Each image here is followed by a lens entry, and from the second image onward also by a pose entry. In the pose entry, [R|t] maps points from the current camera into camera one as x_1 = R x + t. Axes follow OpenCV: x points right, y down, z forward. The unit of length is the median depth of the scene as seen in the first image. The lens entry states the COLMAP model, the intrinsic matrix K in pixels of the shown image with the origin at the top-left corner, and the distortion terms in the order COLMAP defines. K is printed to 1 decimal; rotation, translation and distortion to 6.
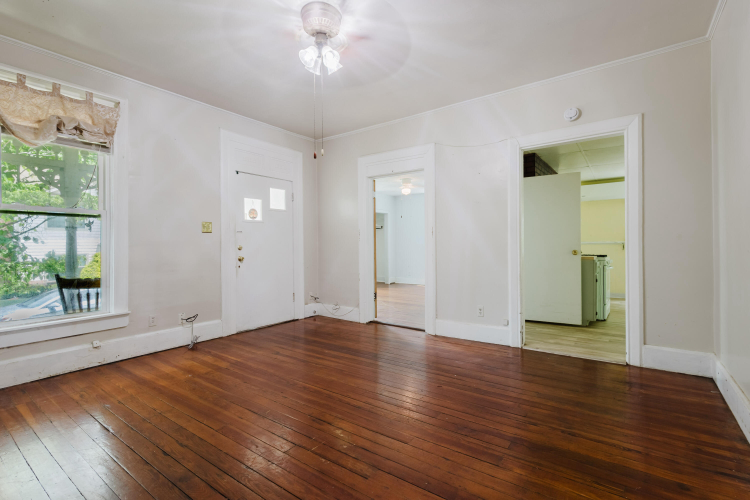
lens RADIAL K [[345.3, 0, 375.3], [0, 345.3, 246.1], [0, 0, 1]] dist [0.010669, -0.001200]
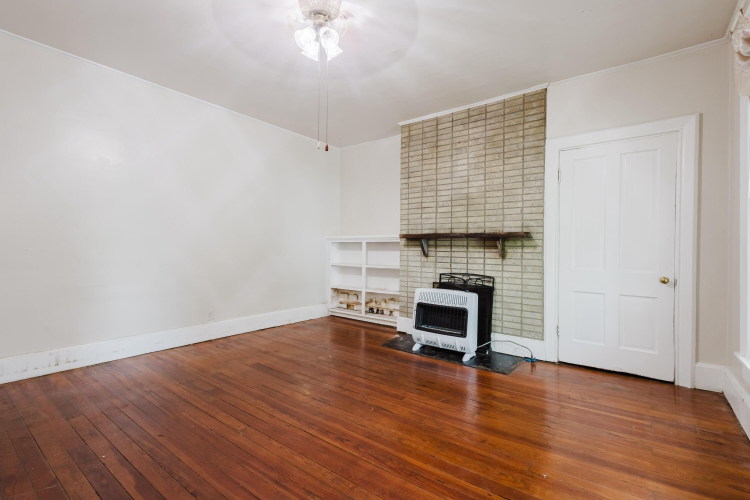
lens RADIAL K [[345.3, 0, 373.3], [0, 345.3, 249.3], [0, 0, 1]] dist [0.010669, -0.001200]
pose [[-0.999767, -0.003013, 0.021364, -0.232097], [-0.002765, 0.999929, 0.011611, -0.007157], [-0.021398, 0.011549, -0.999704, 1.410053]]
